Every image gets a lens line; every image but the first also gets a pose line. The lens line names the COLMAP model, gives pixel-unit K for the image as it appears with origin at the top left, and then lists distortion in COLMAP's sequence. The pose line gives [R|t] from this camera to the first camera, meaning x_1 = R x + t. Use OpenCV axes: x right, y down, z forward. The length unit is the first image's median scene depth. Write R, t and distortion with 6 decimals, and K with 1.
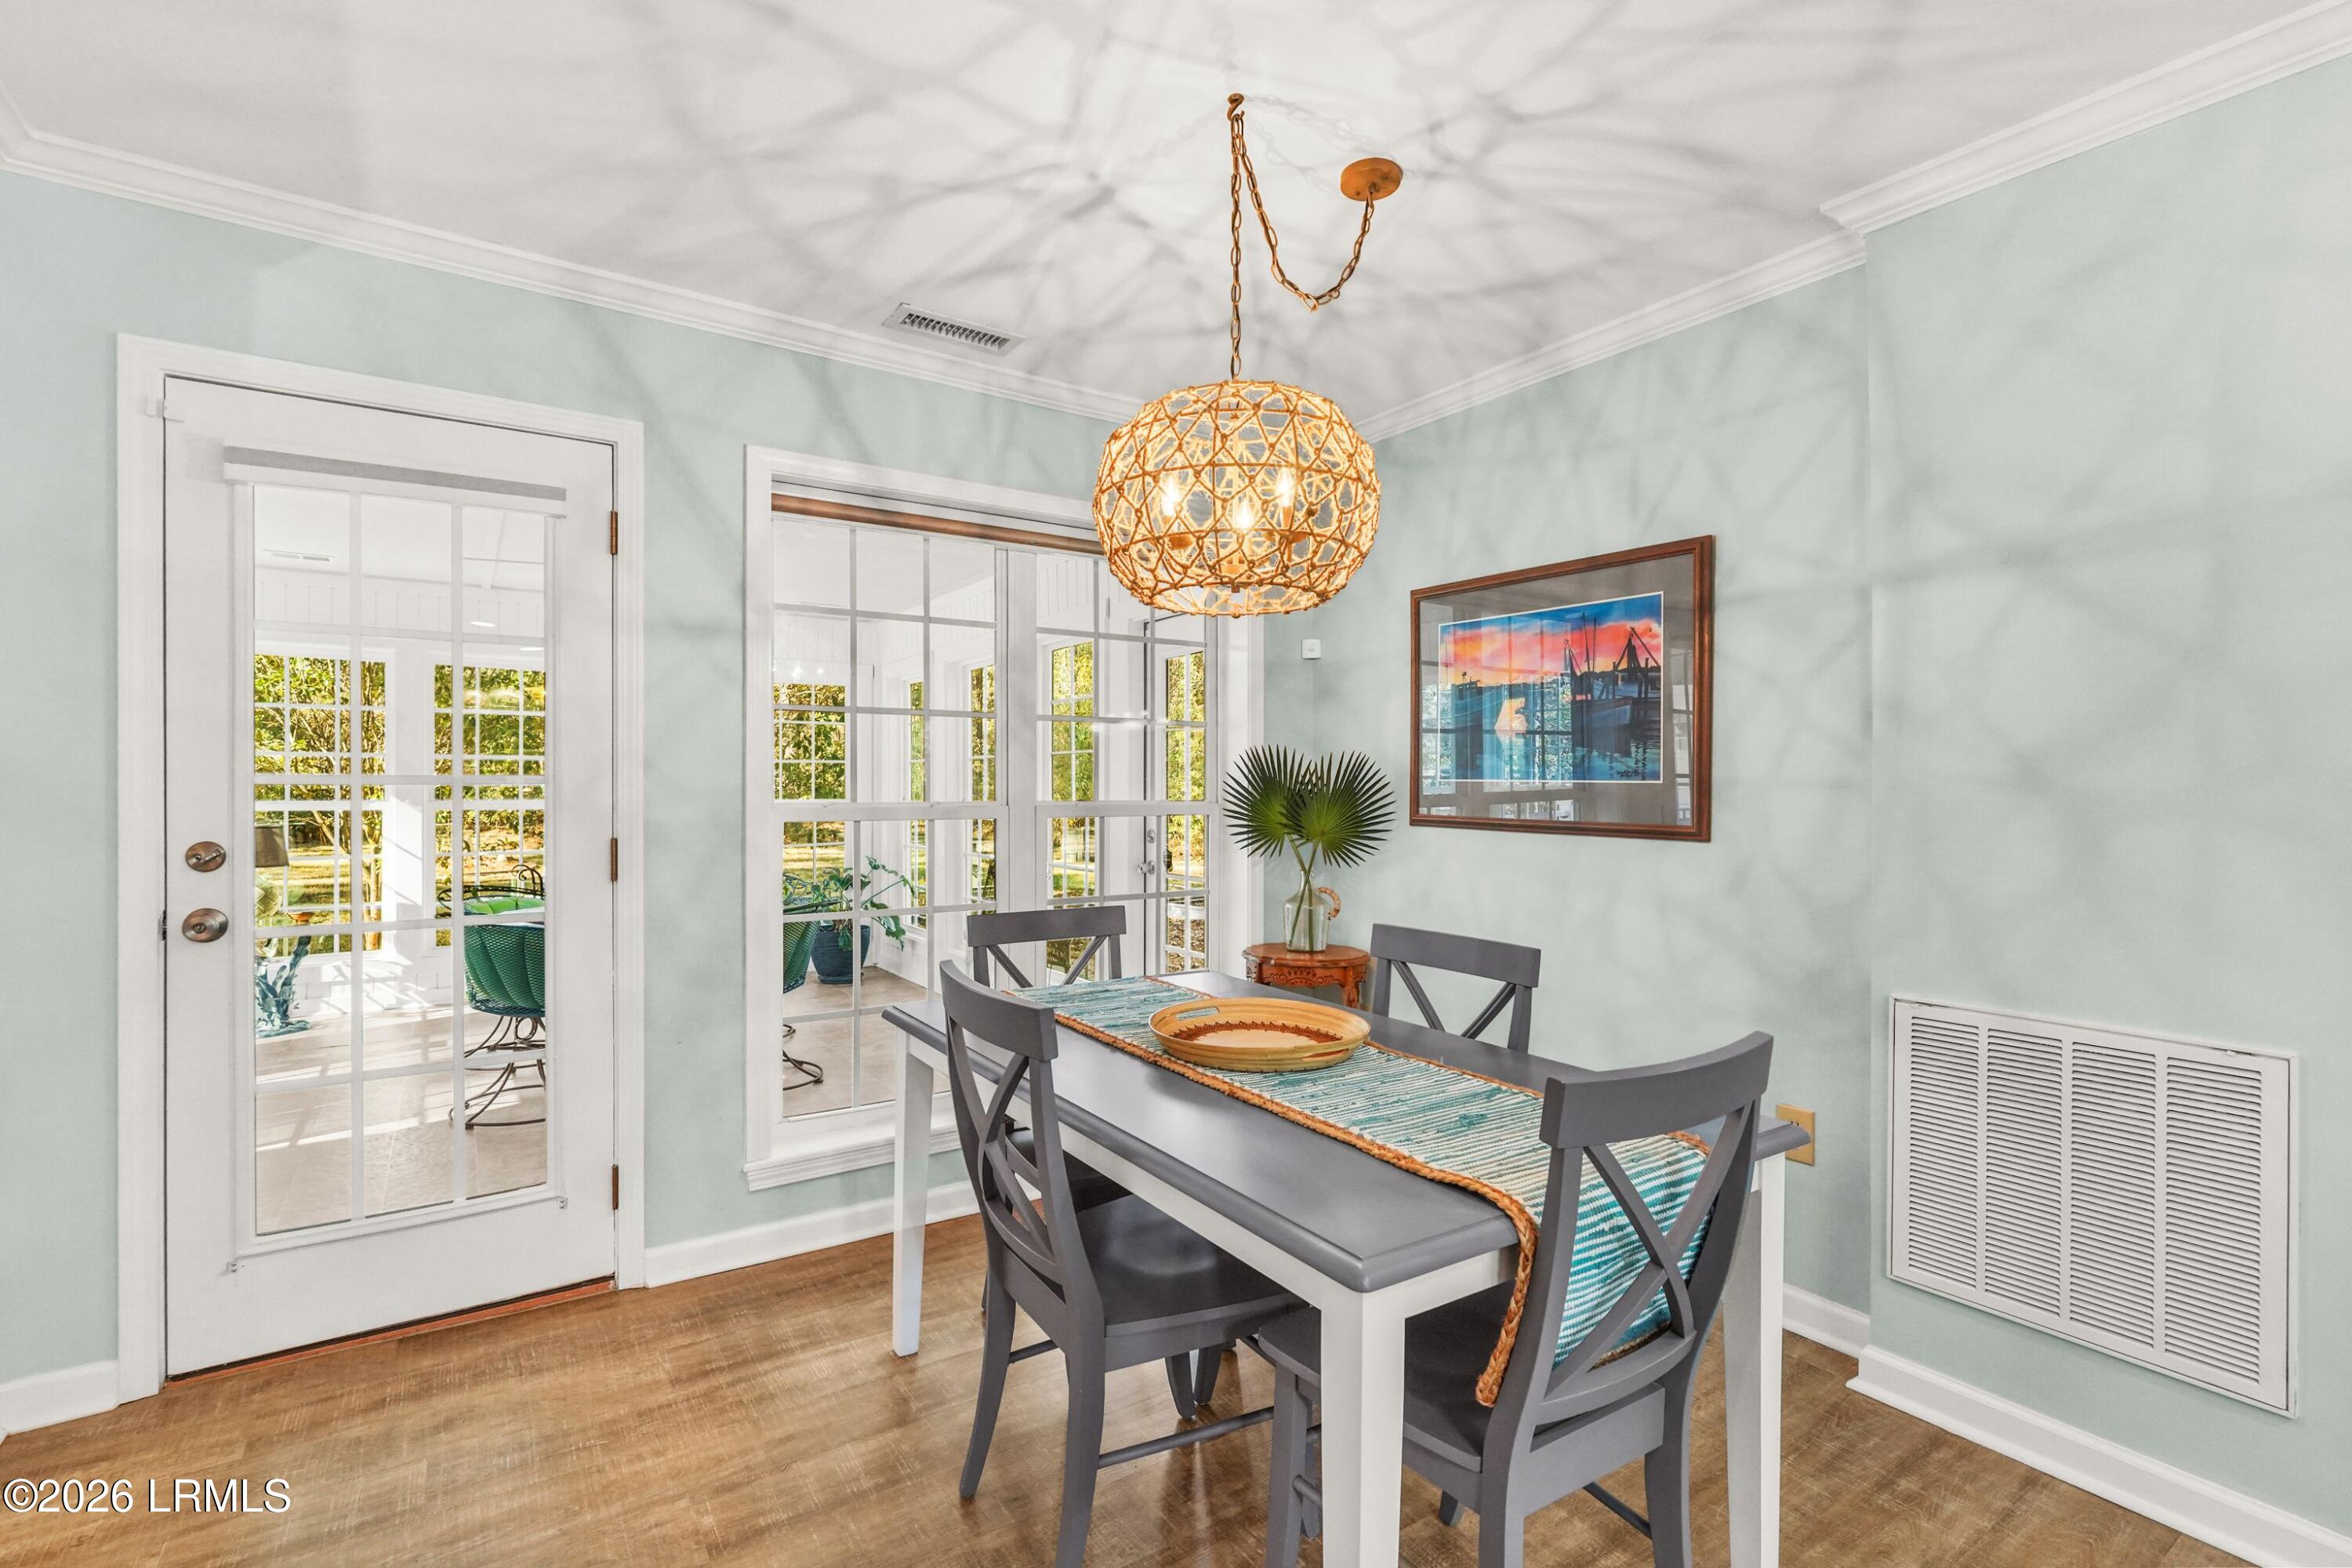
lens RADIAL K [[1076.6, 0, 1162.2], [0, 1076.6, 787.5], [0, 0, 1]] dist [-0.010053, 0.001089]
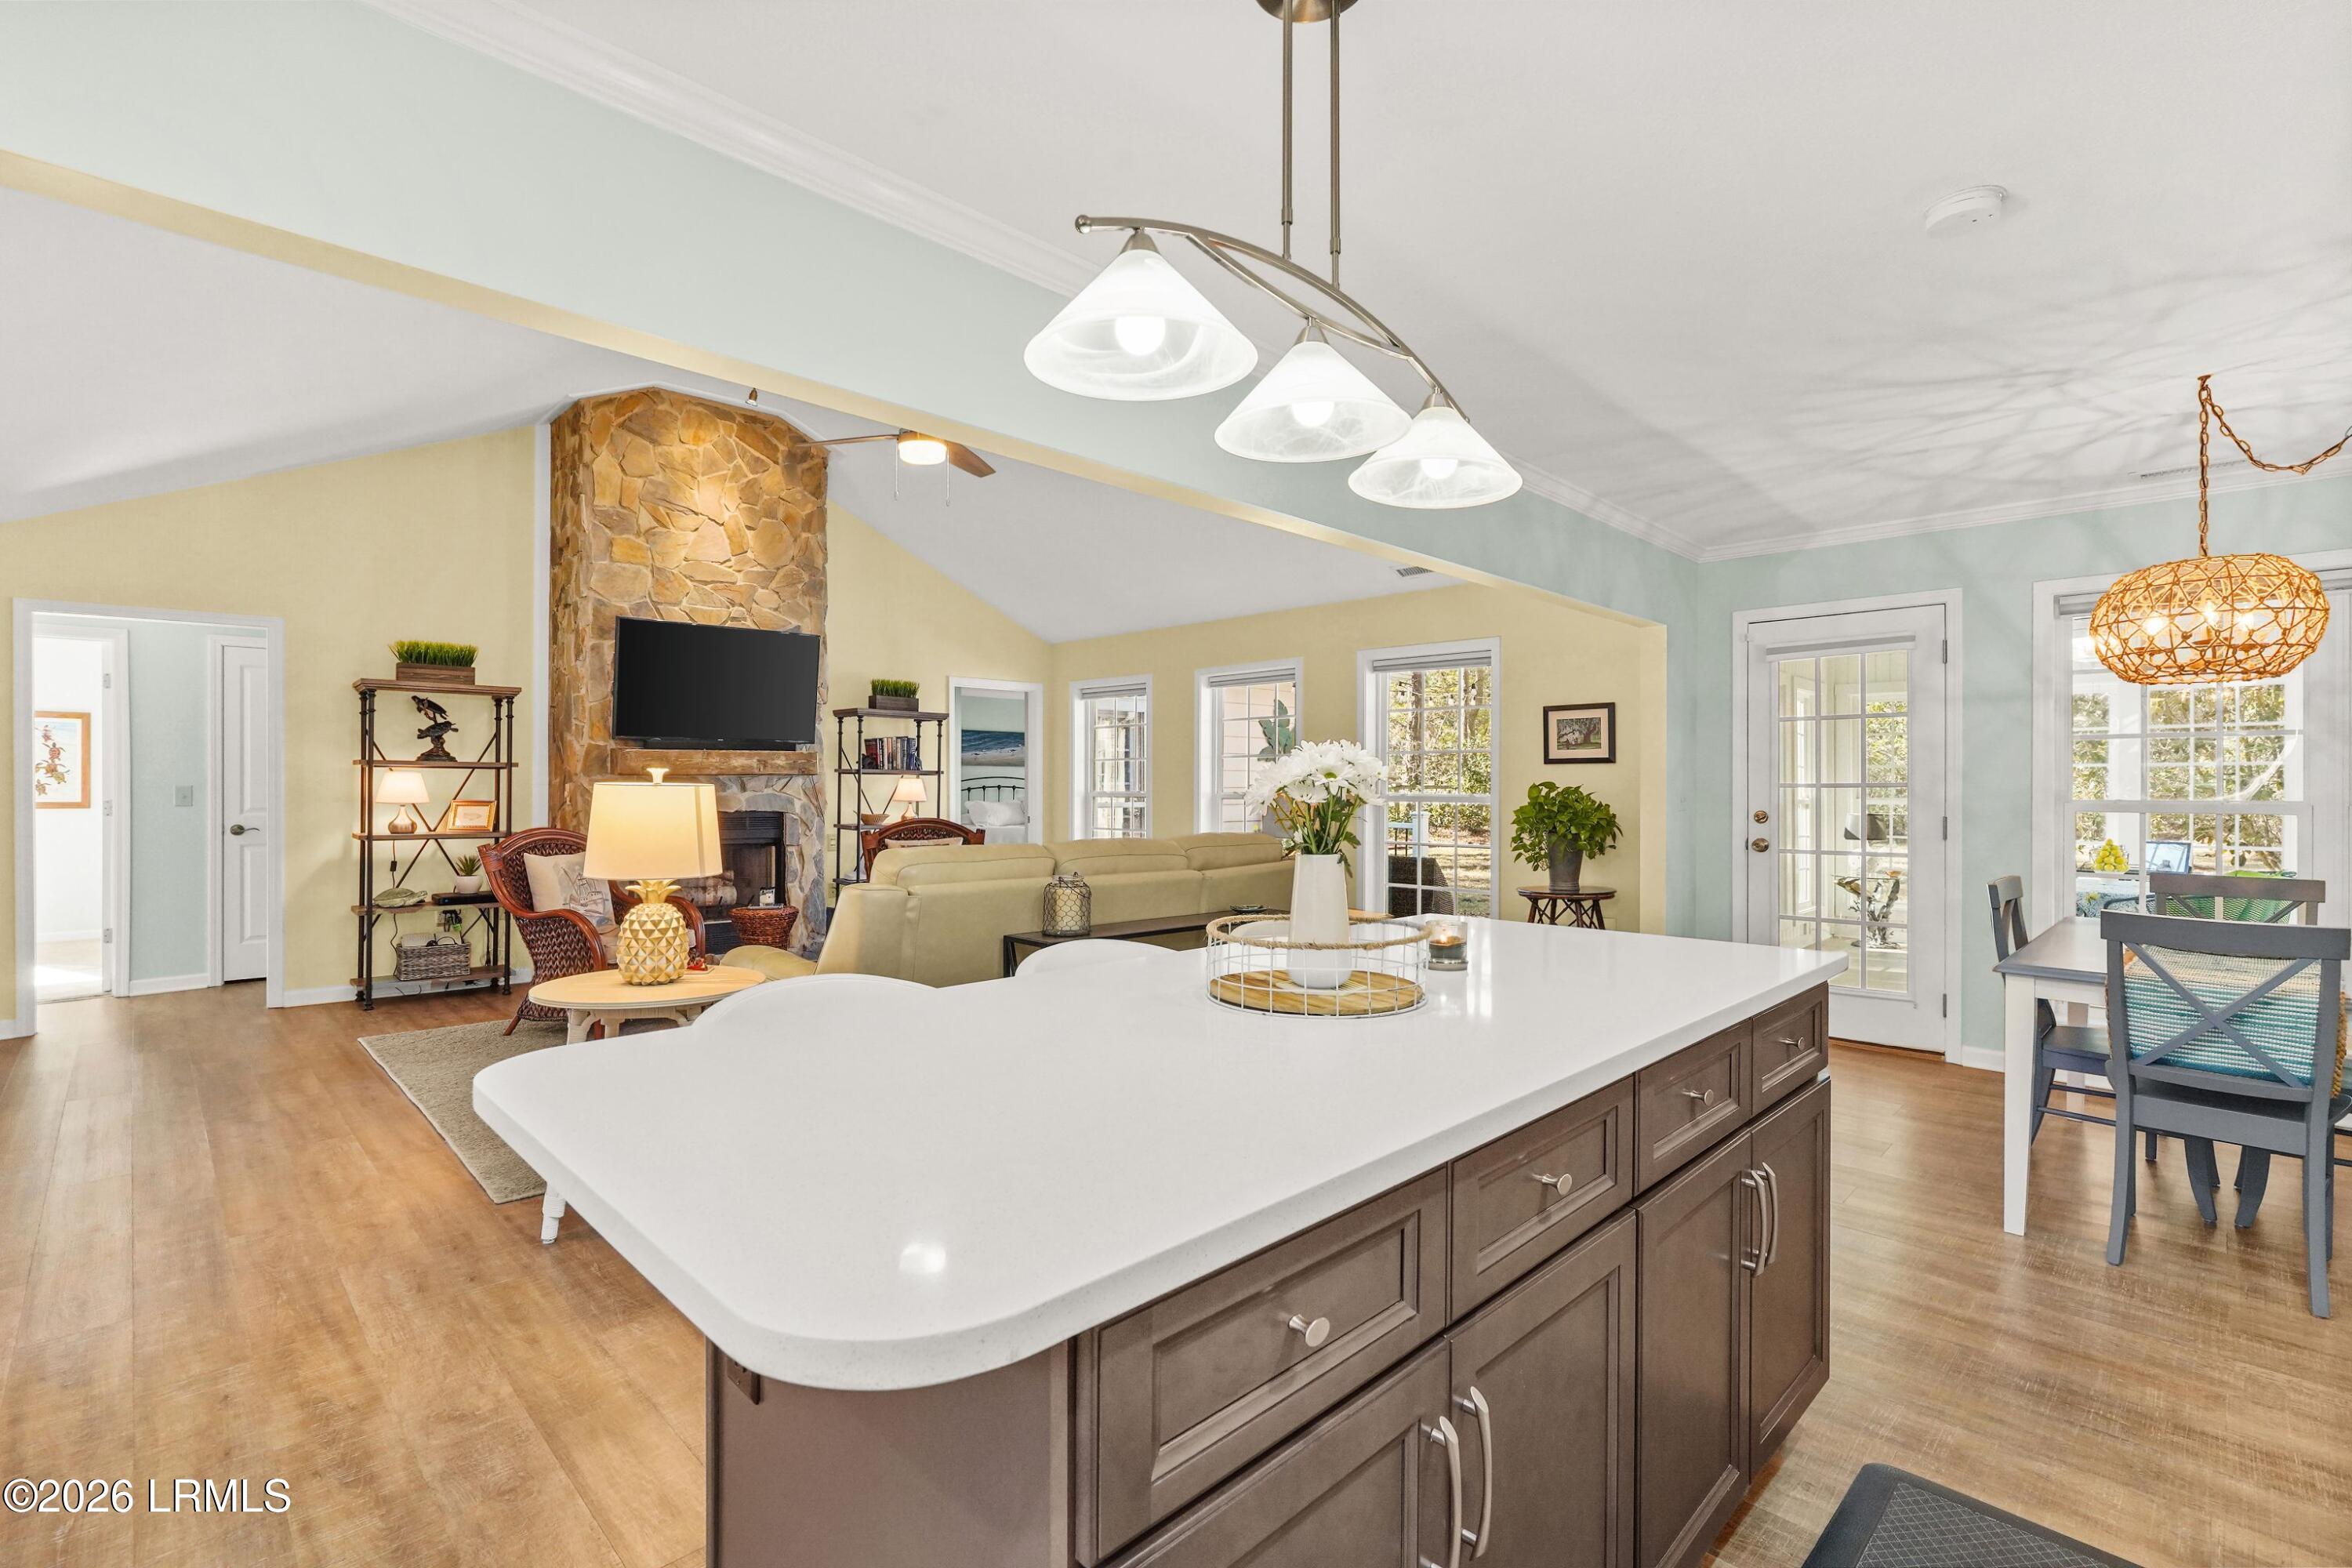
lens RADIAL K [[1076.6, 0, 1169.9], [0, 1076.6, 778.6], [0, 0, 1]] dist [-0.010053, 0.001089]
pose [[0.203280, -0.007578, -0.979091, 1.042462], [-0.003555, 0.999958, -0.008477, 0.002140], [0.979114, 0.005204, 0.203245, -0.697367]]
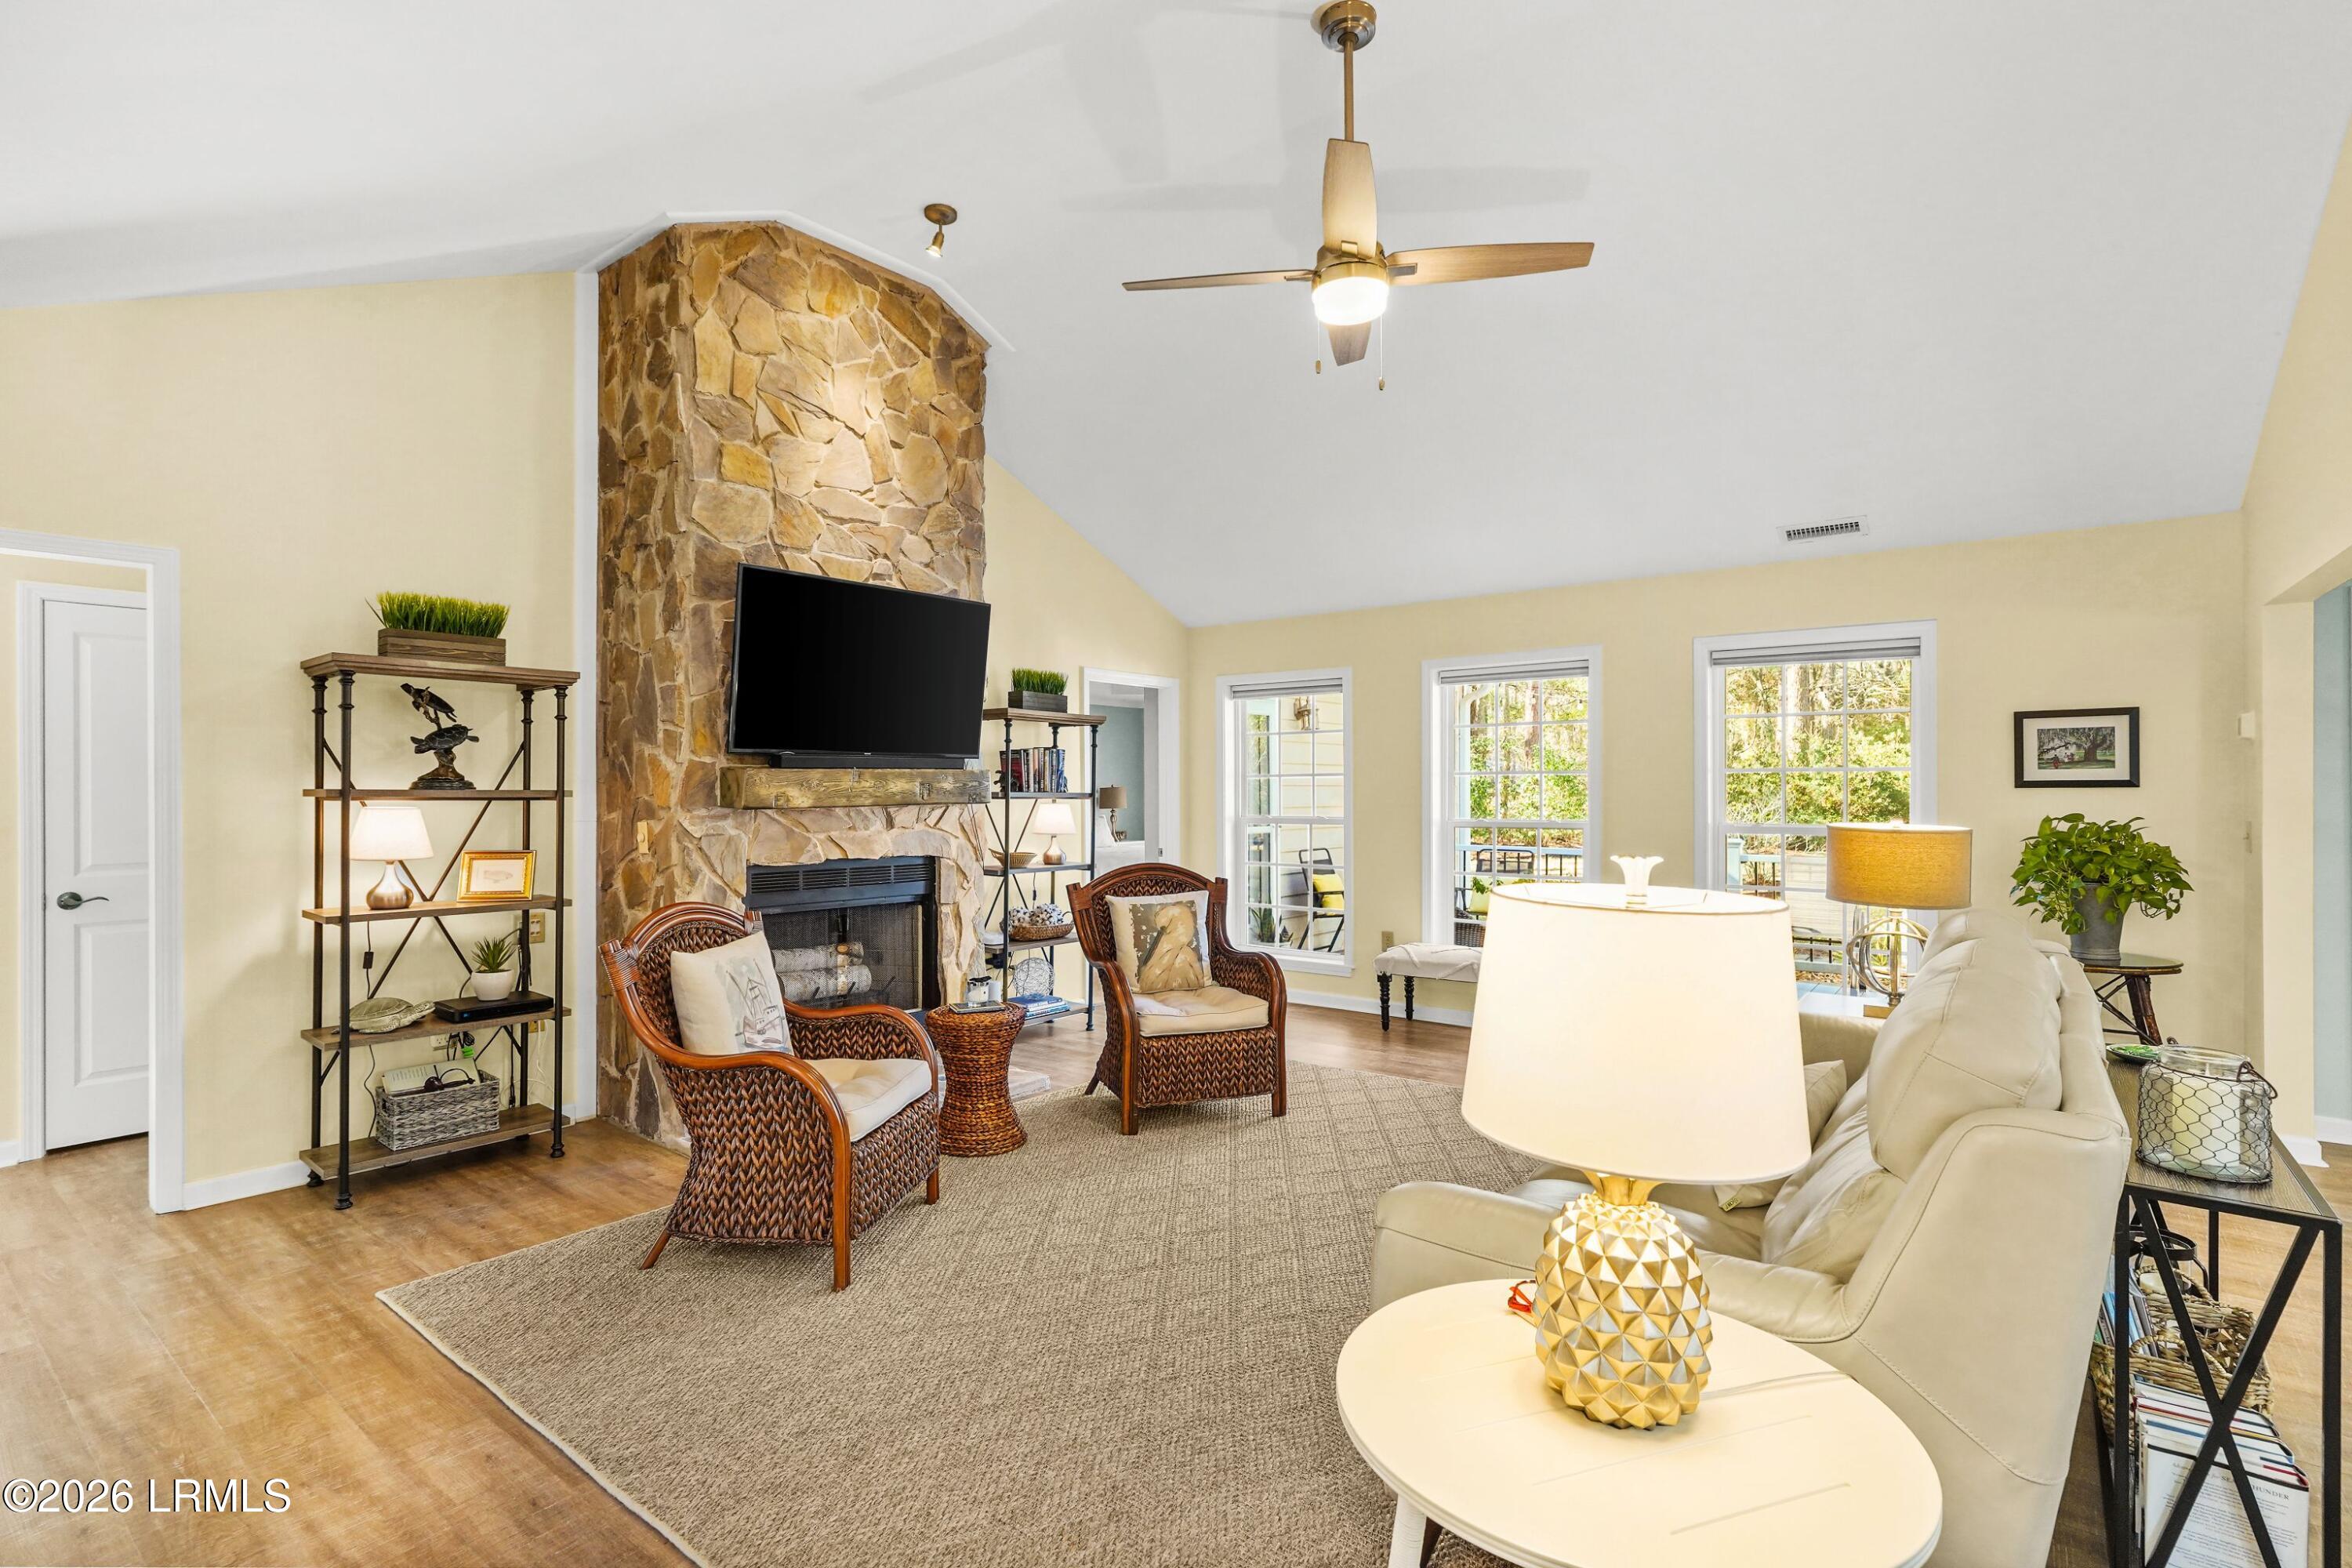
lens RADIAL K [[1076.6, 0, 1131.9], [0, 1076.6, 780.0], [0, 0, 1]] dist [-0.010053, 0.001089]
pose [[0.332585, -0.009796, -0.943023, 0.423477], [0.000559, 0.999948, -0.010190, -0.030457], [0.943073, 0.002861, 0.332573, -1.156168]]
